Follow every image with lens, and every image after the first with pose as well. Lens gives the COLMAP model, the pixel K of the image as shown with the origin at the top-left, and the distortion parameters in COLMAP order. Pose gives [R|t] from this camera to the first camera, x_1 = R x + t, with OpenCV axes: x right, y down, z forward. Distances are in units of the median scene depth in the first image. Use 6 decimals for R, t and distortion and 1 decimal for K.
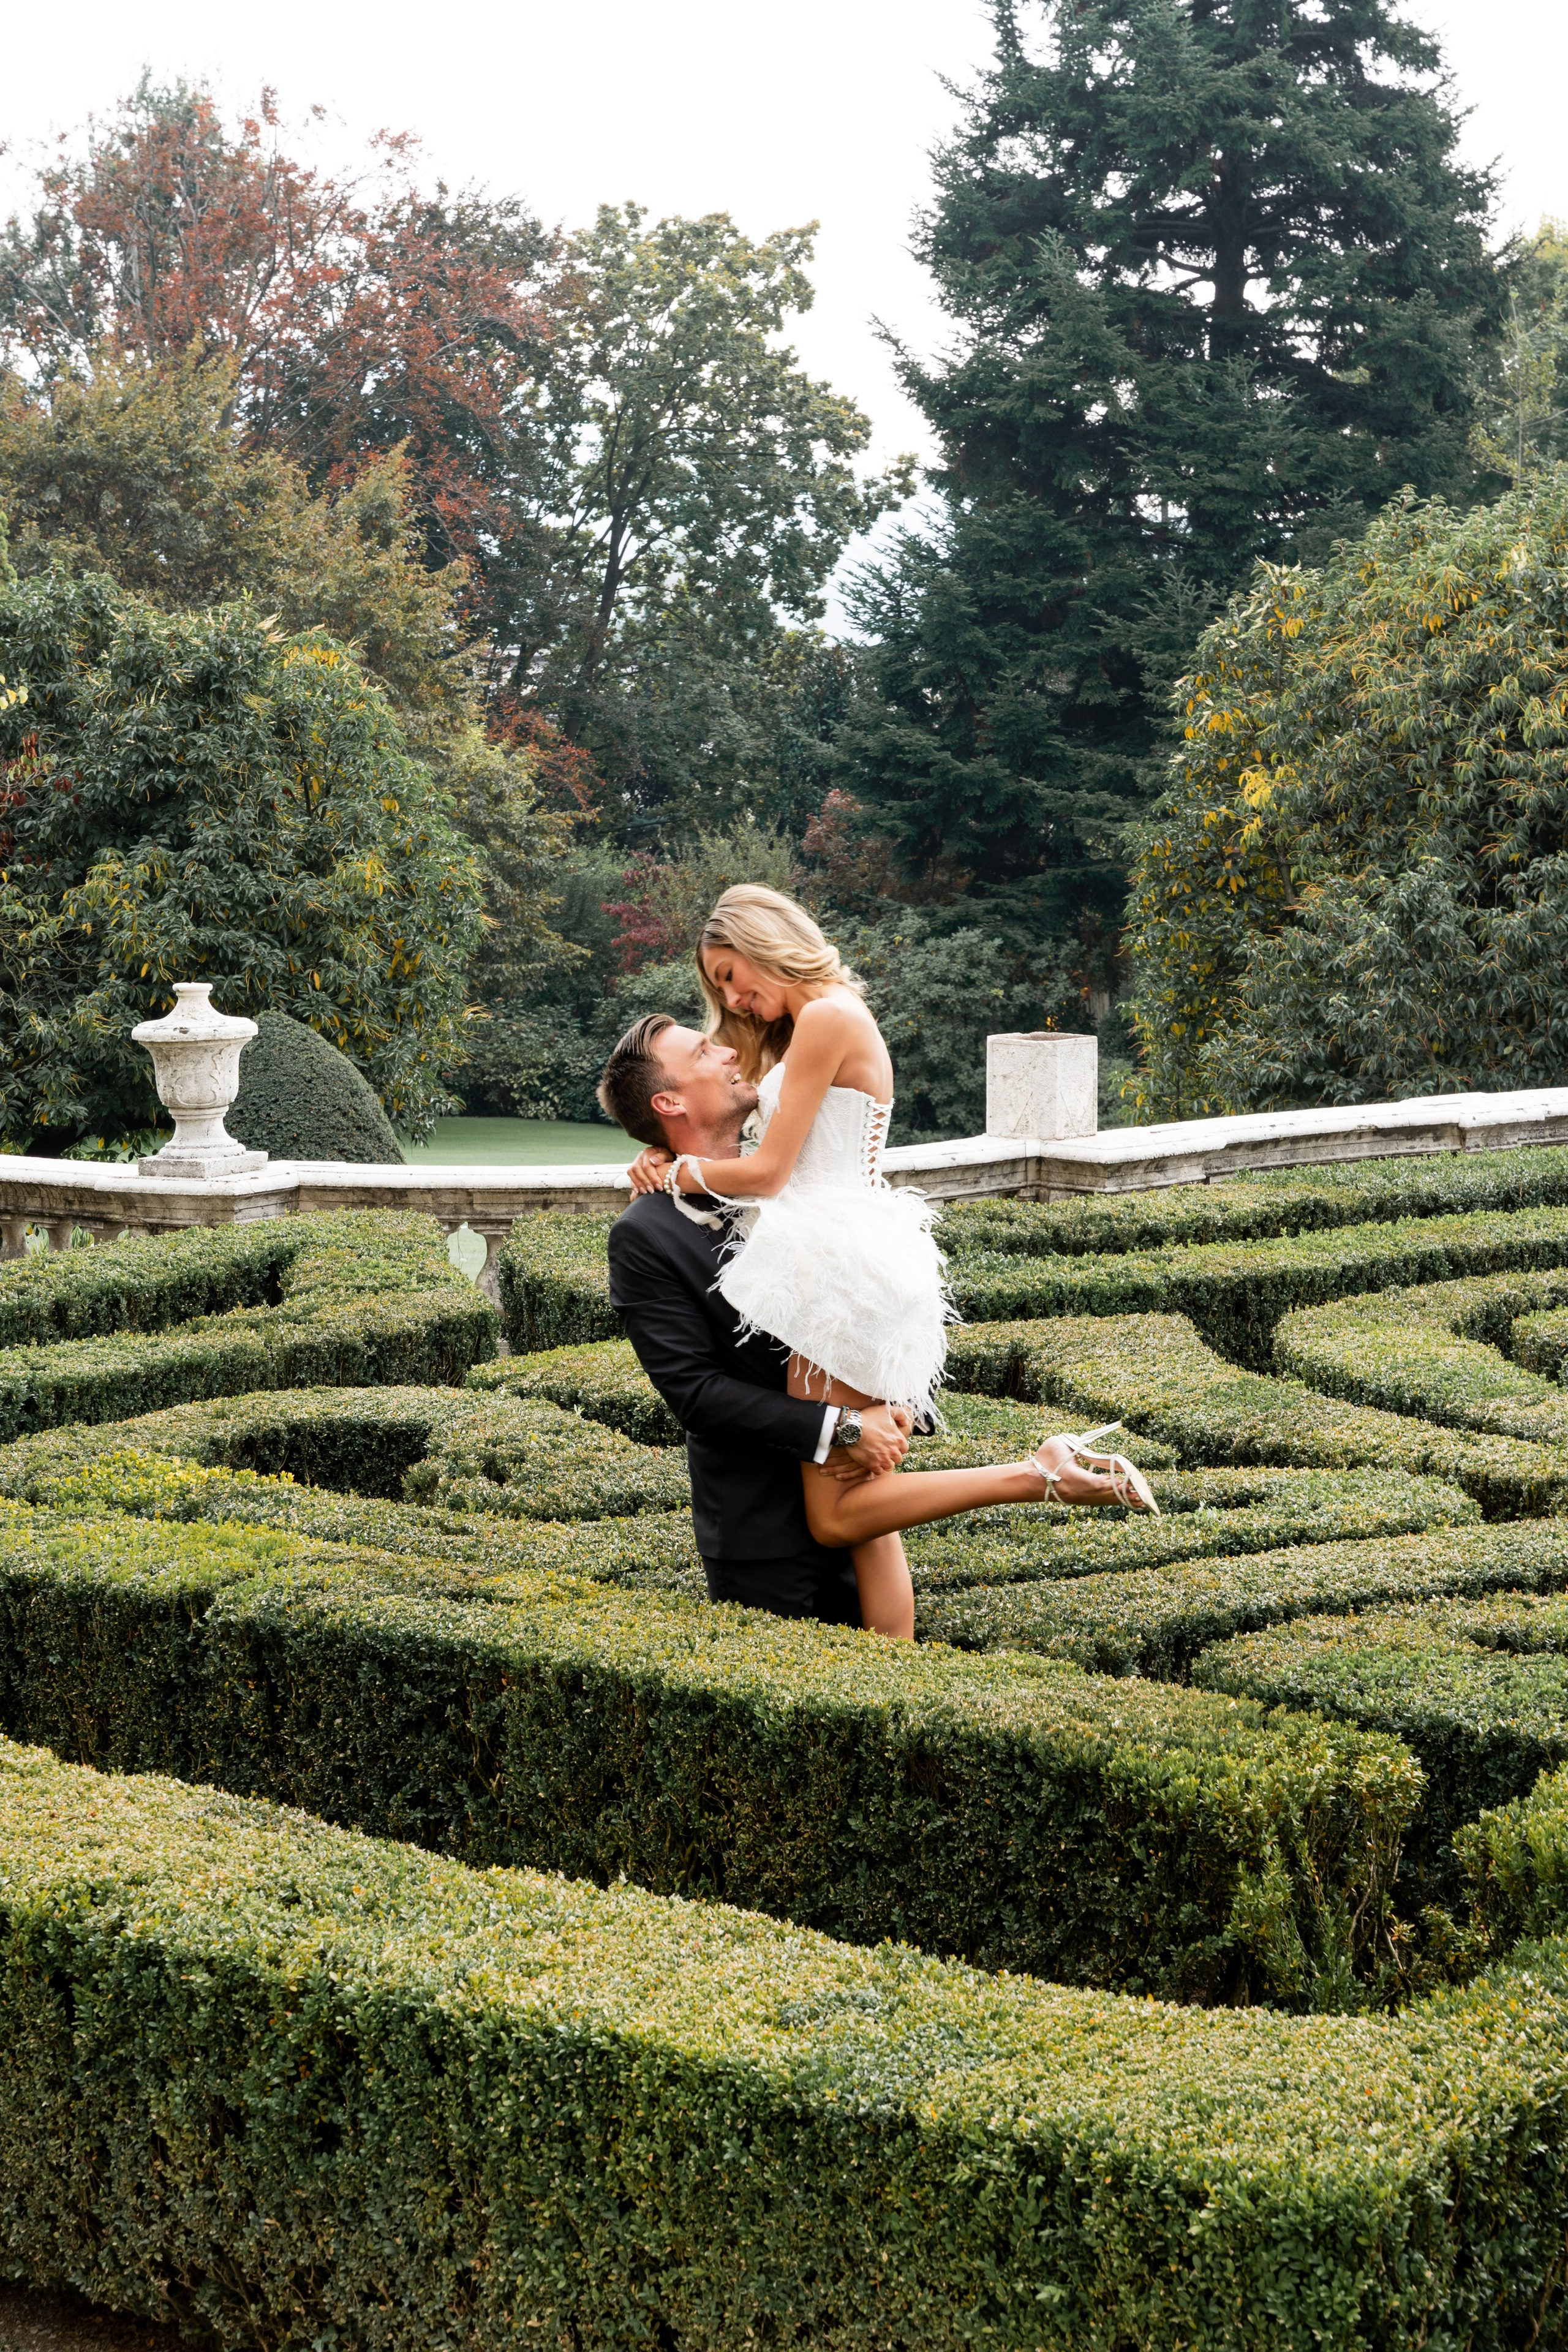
lens RADIAL K [[4565.7, 0, 826.6], [0, 4565.7, 1187.7], [0, 0, 1]] dist [0.041405, 0.000000]
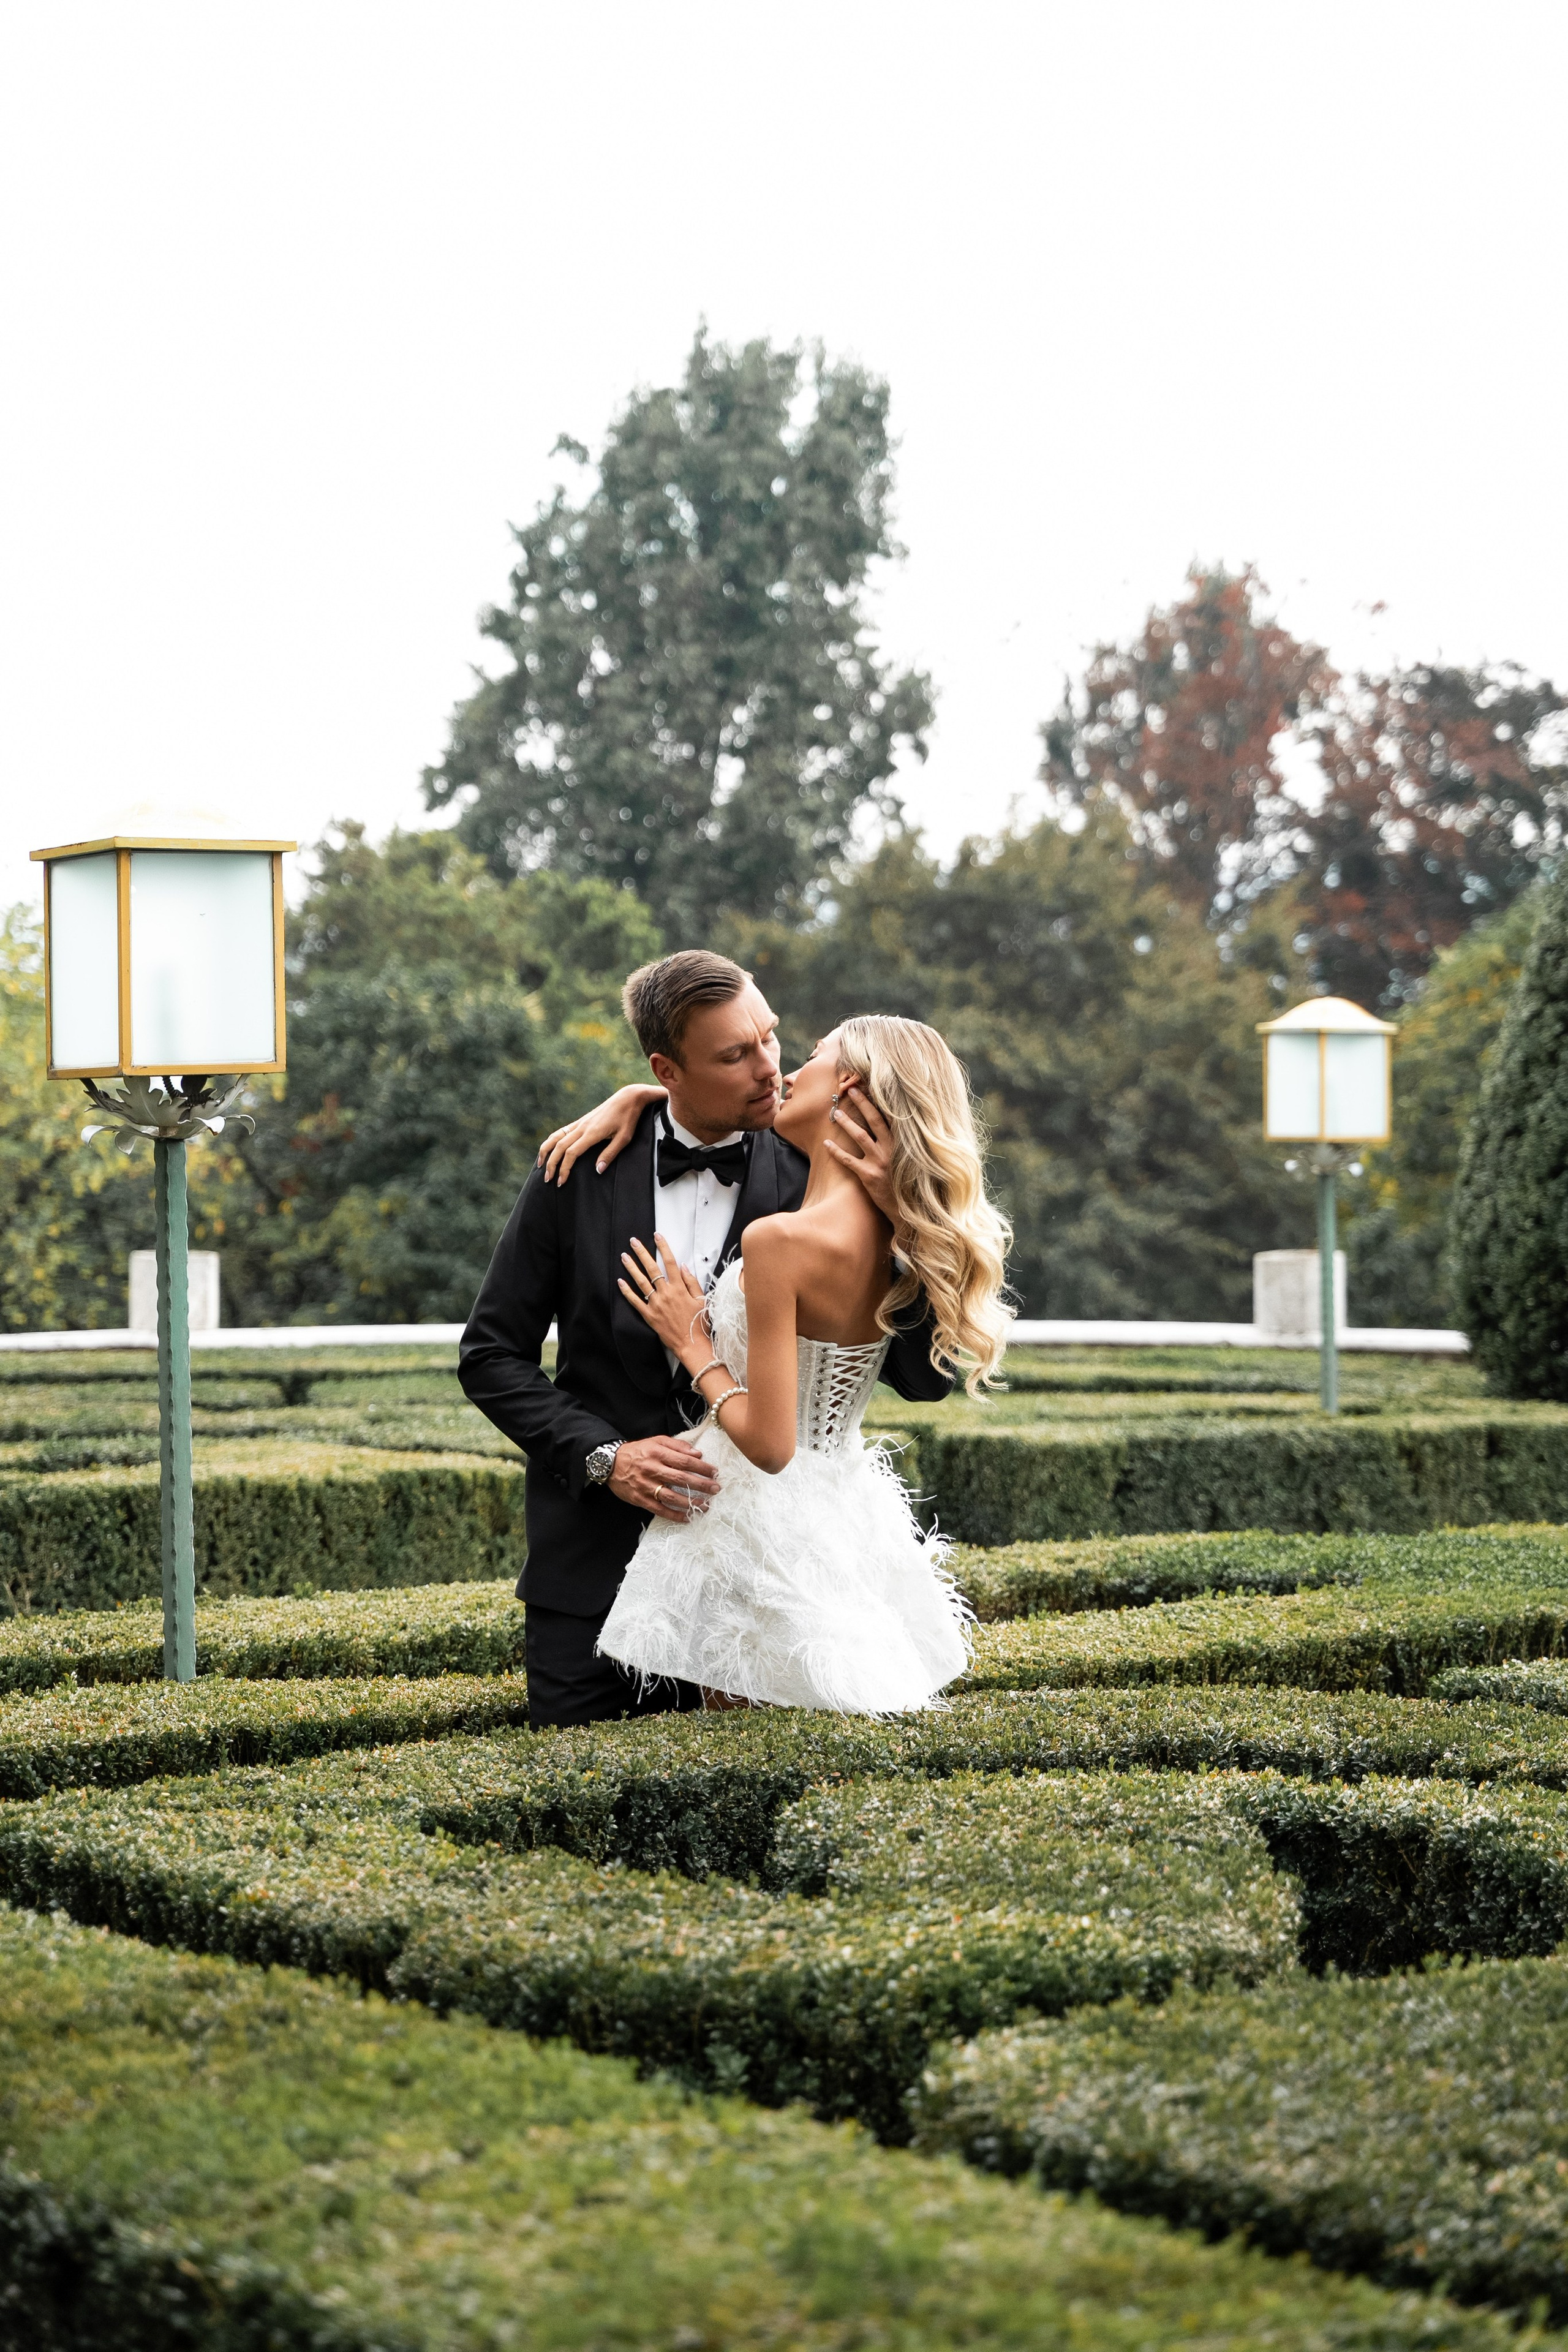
lens RADIAL K [[4565.7, 0, 796.7], [0, 4565.7, 1163.3], [0, 0, 1]] dist [0.041405, 0.000000]
pose [[0.943287, 0.012548, -0.331740, 0.340621], [-0.047997, 0.993941, -0.098882, 0.031617], [0.328489, 0.109197, 0.938174, -0.078349]]
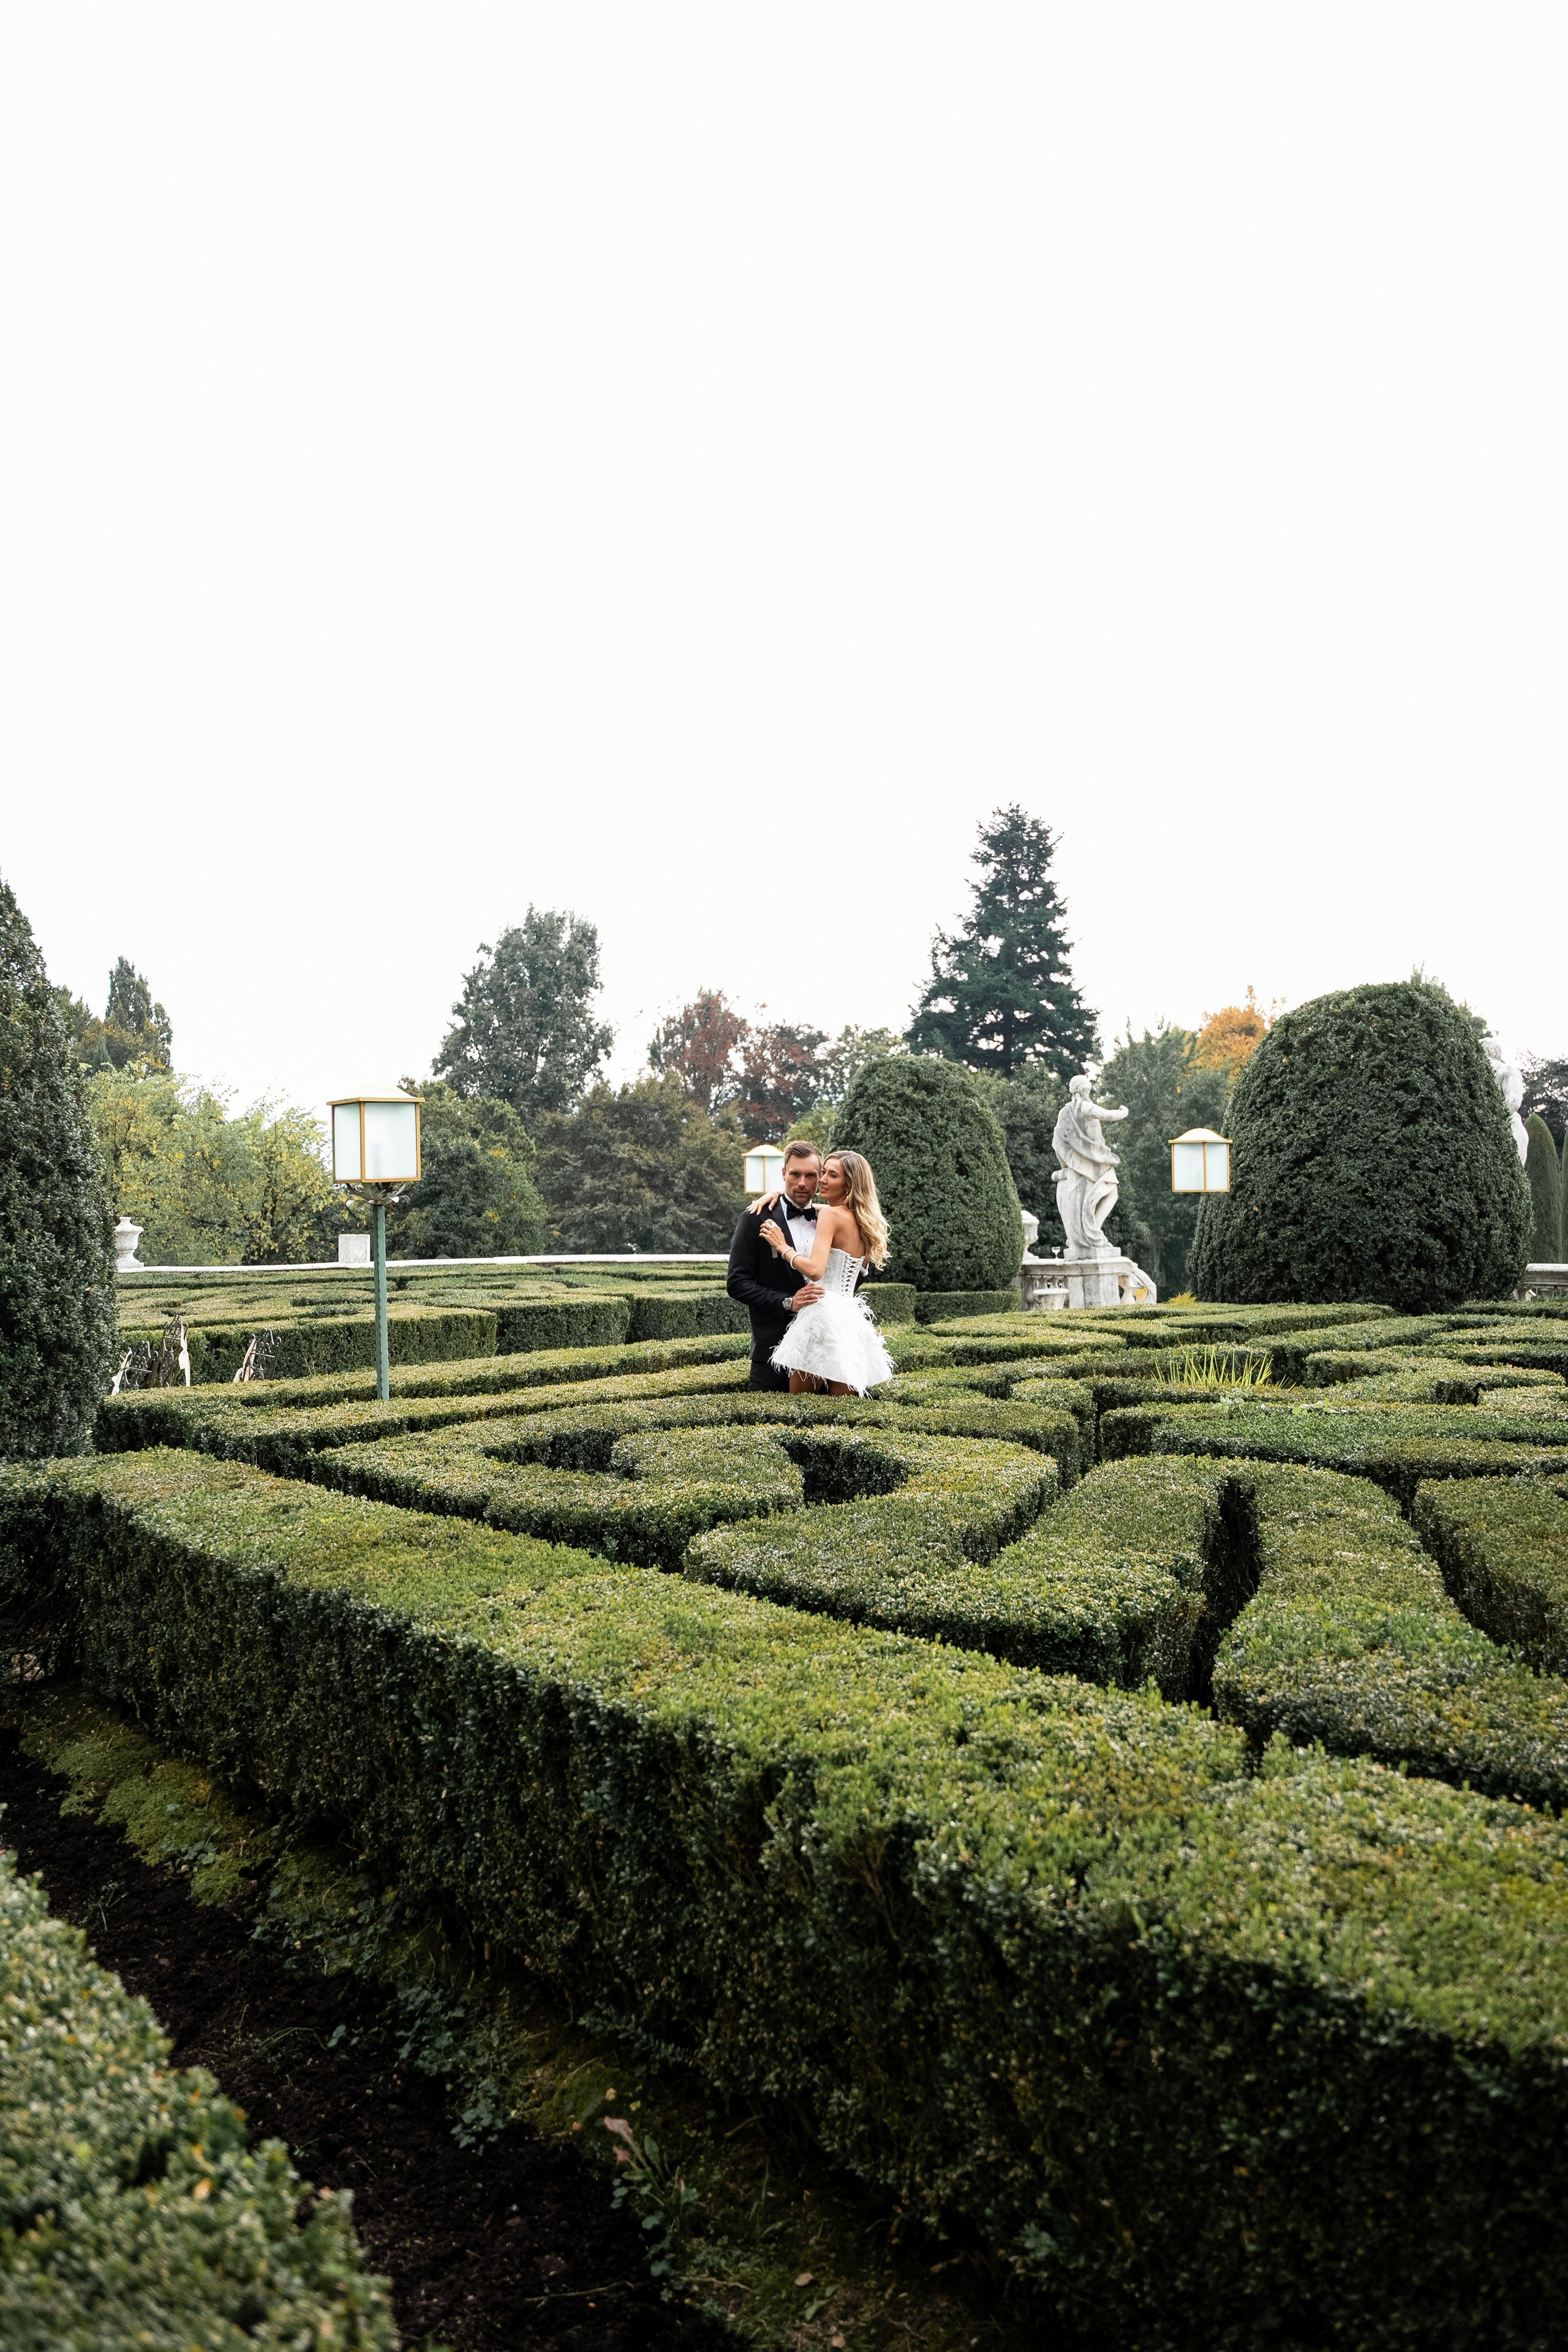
lens RADIAL K [[1562.2, 0, 785.1], [0, 1562.2, 1173.3], [0, 0, 1]] dist [-0.006372, 0.007657]
pose [[0.980753, 0.001393, -0.195250, 0.333464], [-0.024764, 0.992787, -0.117308, 0.029082], [0.193678, 0.119885, 0.973713, -0.076378]]
